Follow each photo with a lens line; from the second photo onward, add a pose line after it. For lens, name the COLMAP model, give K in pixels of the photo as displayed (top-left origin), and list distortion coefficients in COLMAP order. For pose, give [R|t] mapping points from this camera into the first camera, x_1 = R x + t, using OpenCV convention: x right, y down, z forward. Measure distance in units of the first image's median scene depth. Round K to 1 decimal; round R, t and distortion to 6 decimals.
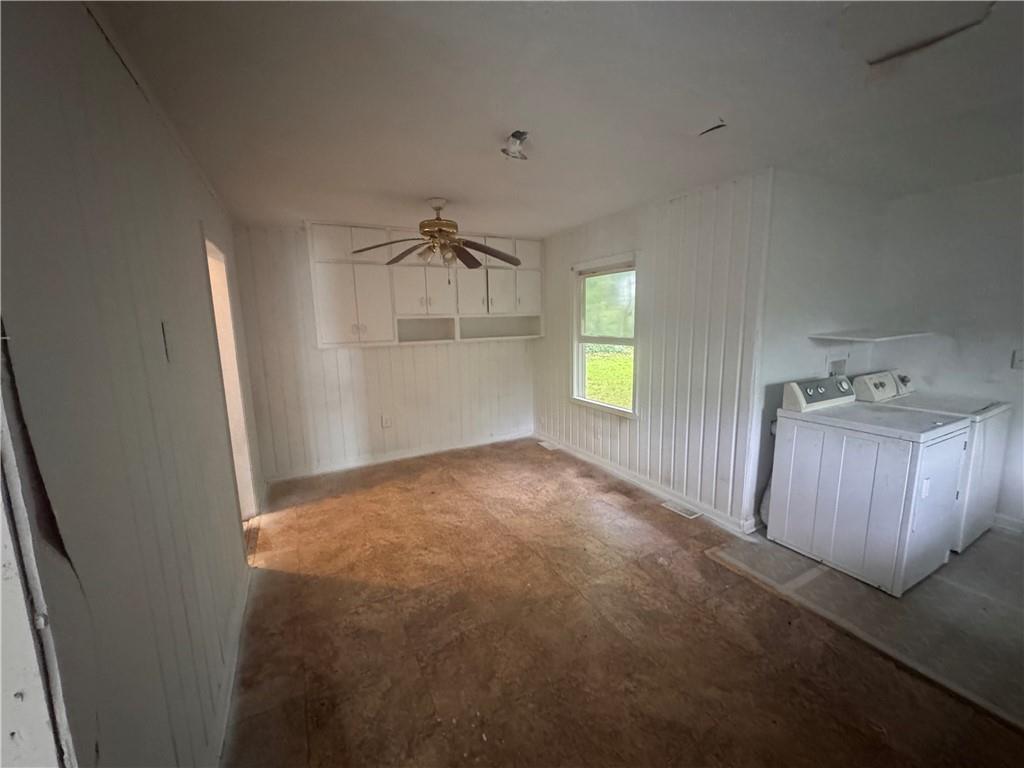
lens RADIAL K [[411.9, 0, 509.7], [0, 411.9, 381.3], [0, 0, 1]] dist [-0.000610, -0.000164]
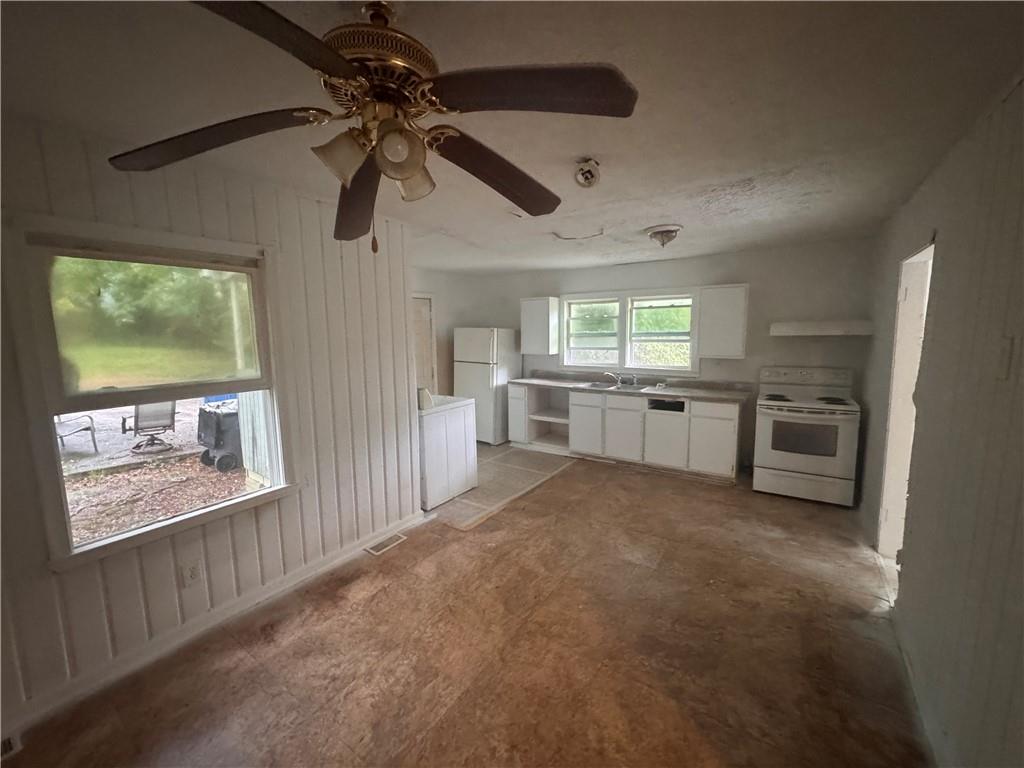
lens RADIAL K [[411.9, 0, 509.0], [0, 411.9, 384.4], [0, 0, 1]] dist [-0.000610, -0.000164]
pose [[-0.467703, -0.089996, 0.879292, -0.540681], [0.155892, 0.970809, 0.182283, -0.182369], [-0.870029, 0.222329, -0.440021, 1.135871]]
